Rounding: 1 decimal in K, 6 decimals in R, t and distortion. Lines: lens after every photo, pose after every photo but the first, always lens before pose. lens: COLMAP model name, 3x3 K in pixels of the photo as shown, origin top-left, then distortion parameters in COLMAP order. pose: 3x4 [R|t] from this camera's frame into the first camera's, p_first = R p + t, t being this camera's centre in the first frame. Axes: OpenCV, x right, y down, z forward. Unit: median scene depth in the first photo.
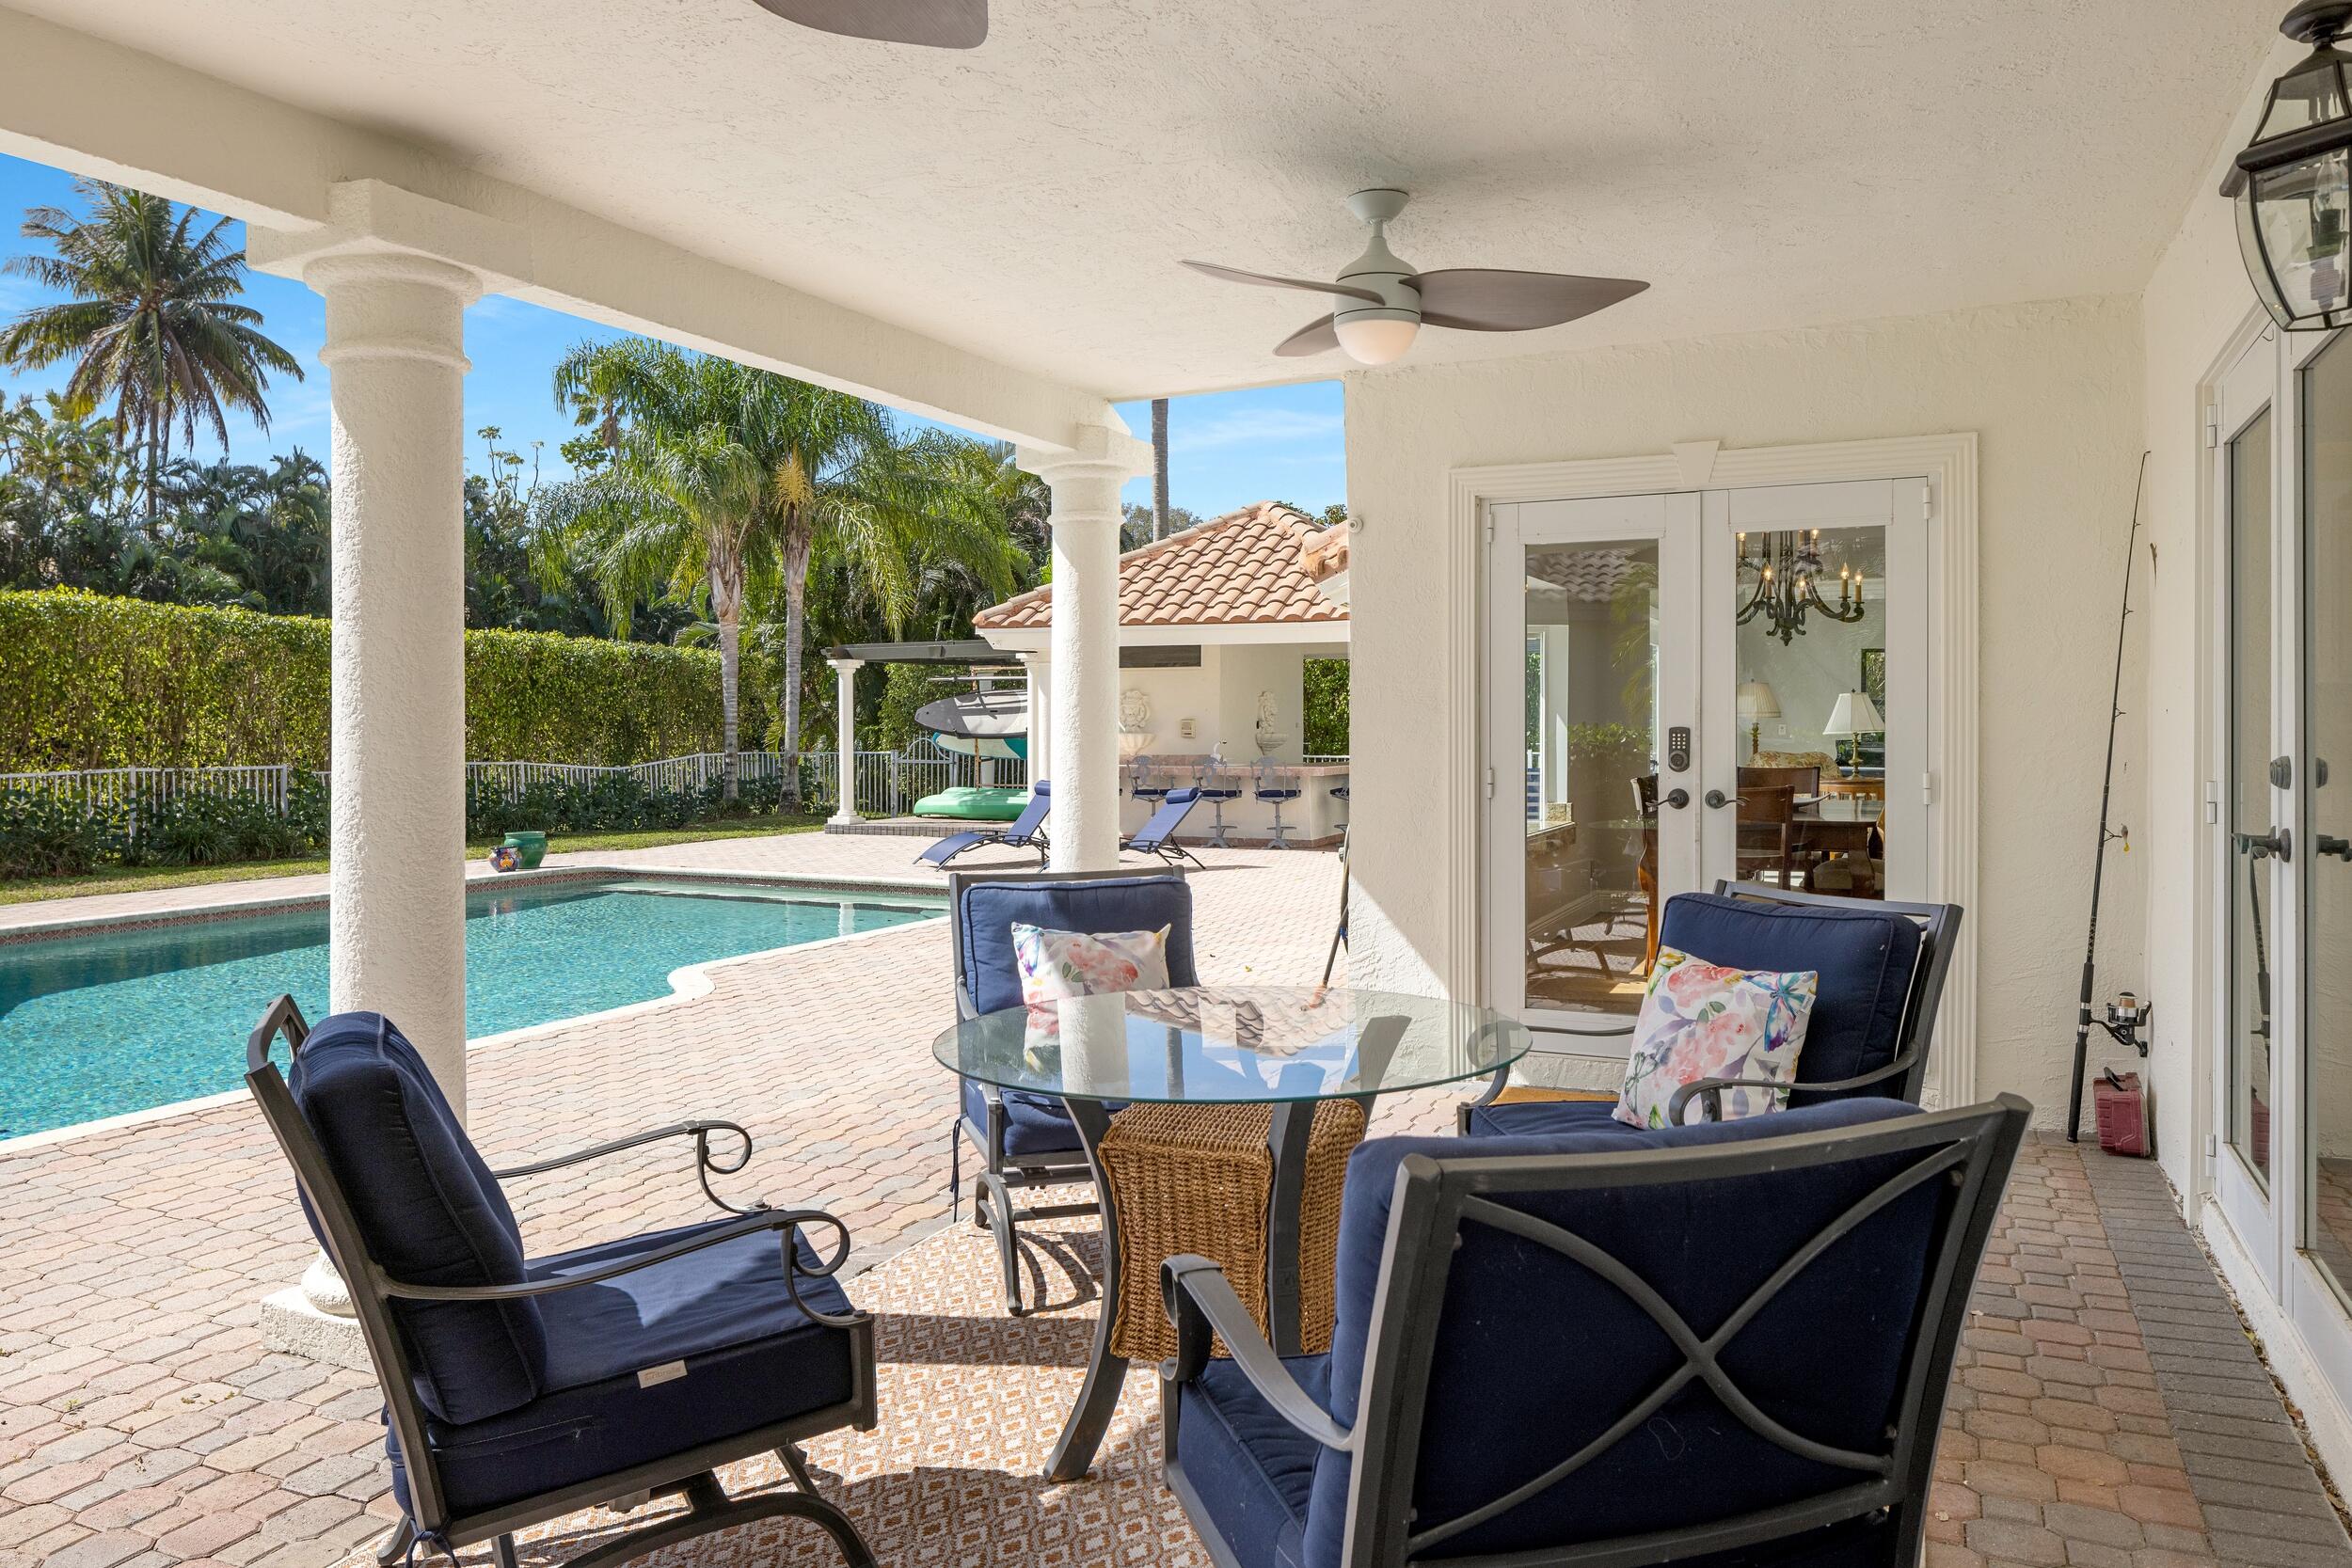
lens RADIAL K [[1618.8, 0, 1178.7], [0, 1618.8, 719.6], [0, 0, 1]] dist [0.002947, 0.000216]
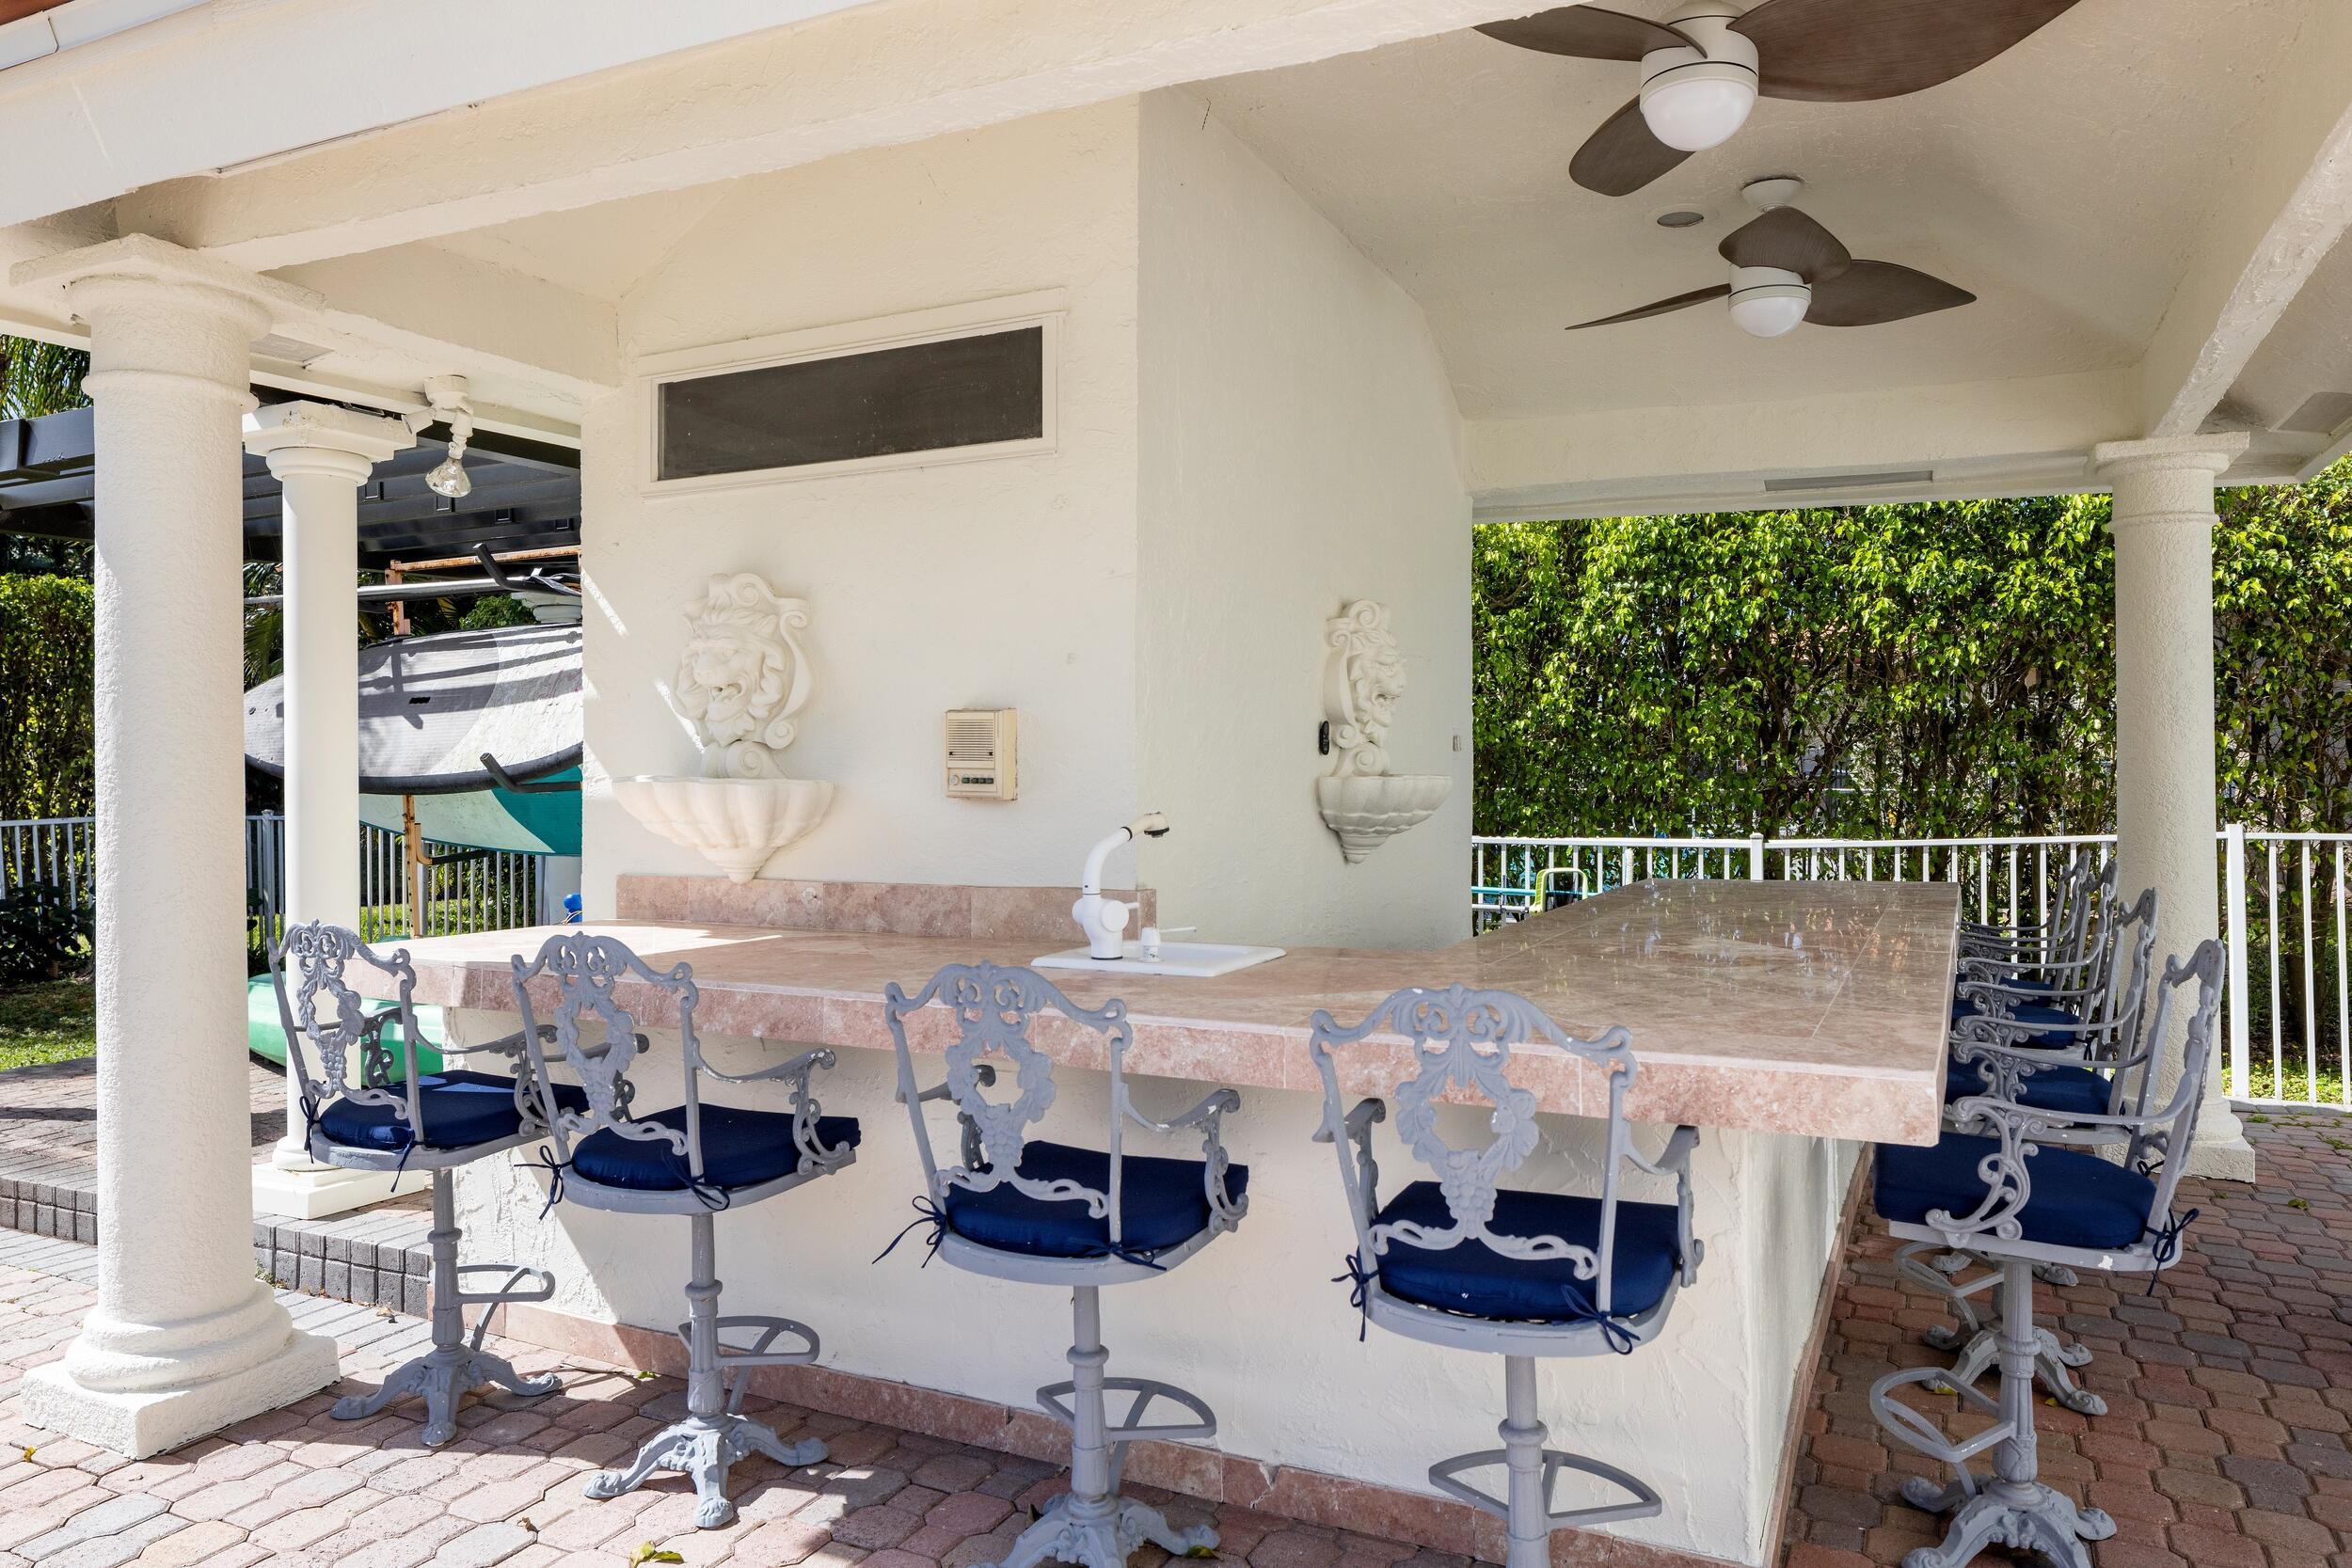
lens RADIAL K [[1591.6, 0, 1171.0], [0, 1591.6, 759.9], [0, 0, 1]] dist [-0.001996, -0.000483]
pose [[0.999839, -0.004564, -0.017331, 0.024768], [0.004660, 0.999974, 0.005500, 0.004012], [0.017305, -0.005580, 0.999835, 0.621892]]
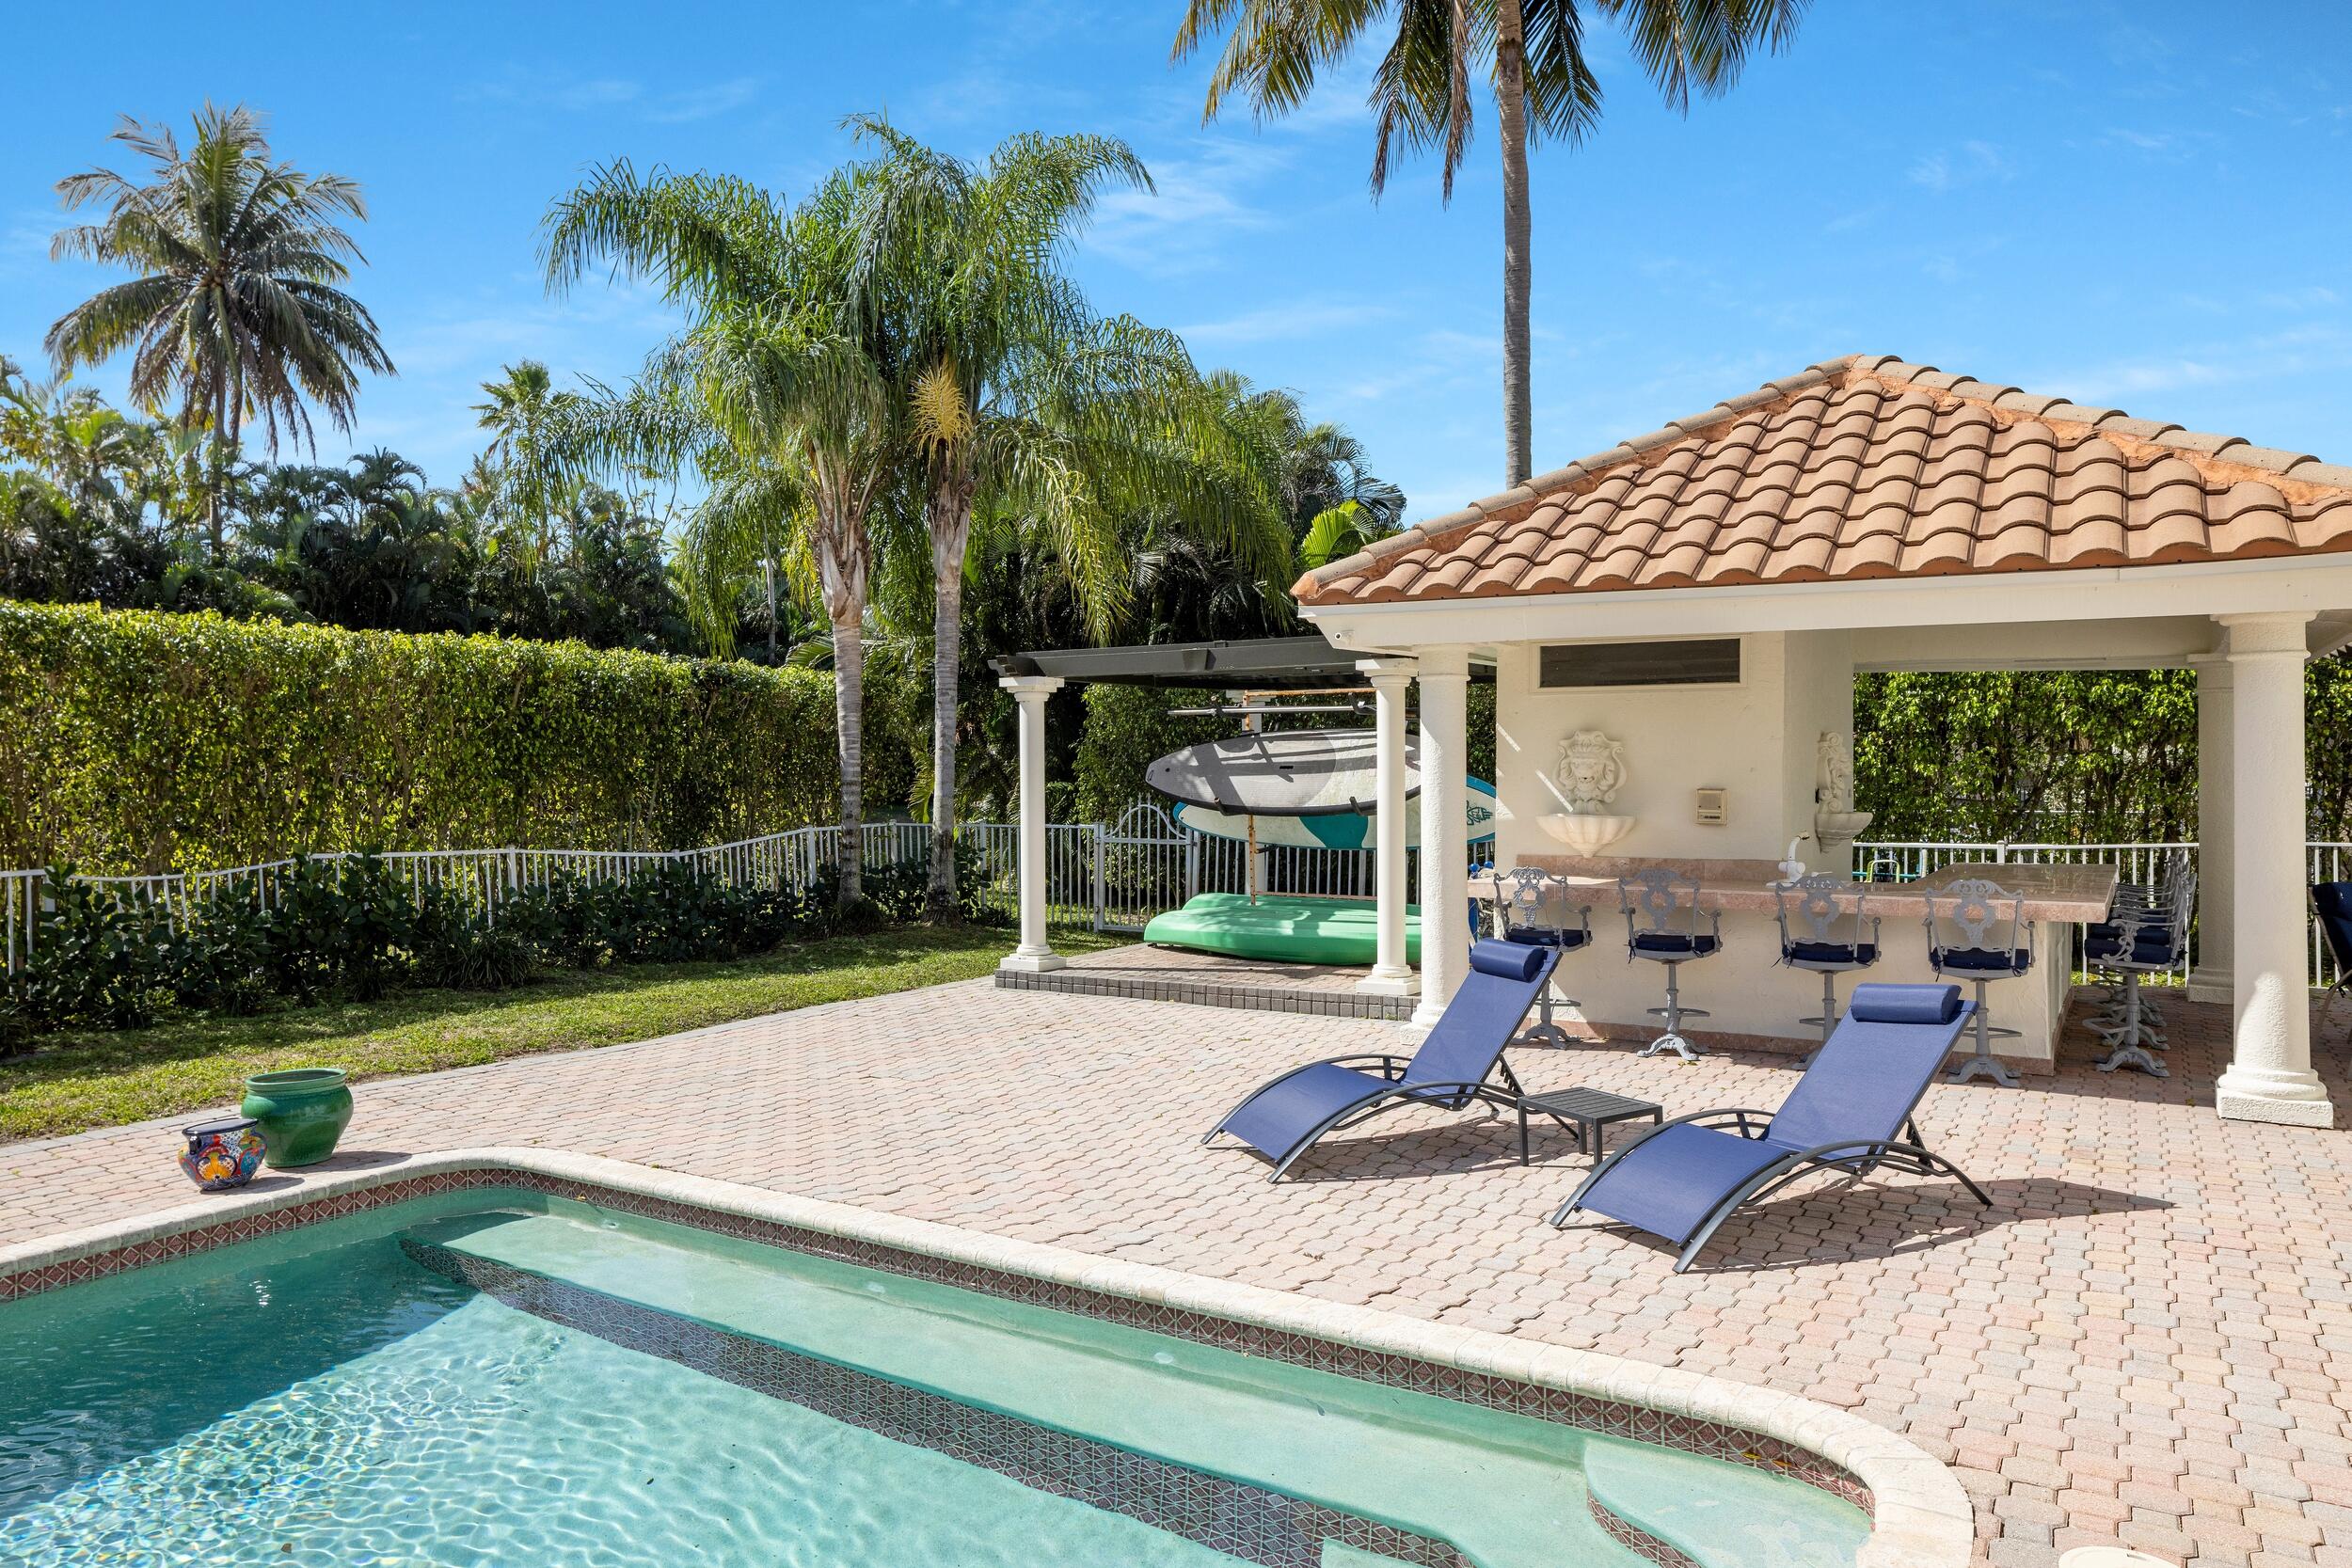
lens RADIAL K [[1591.6, 0, 1171.0], [0, 1591.6, 759.9], [0, 0, 1]] dist [-0.001996, -0.000483]
pose [[0.994813, -0.001561, -0.101708, -0.084942], [0.001850, 0.999994, 0.002754, -0.008248], [0.101703, -0.002928, 0.994810, 0.381868]]
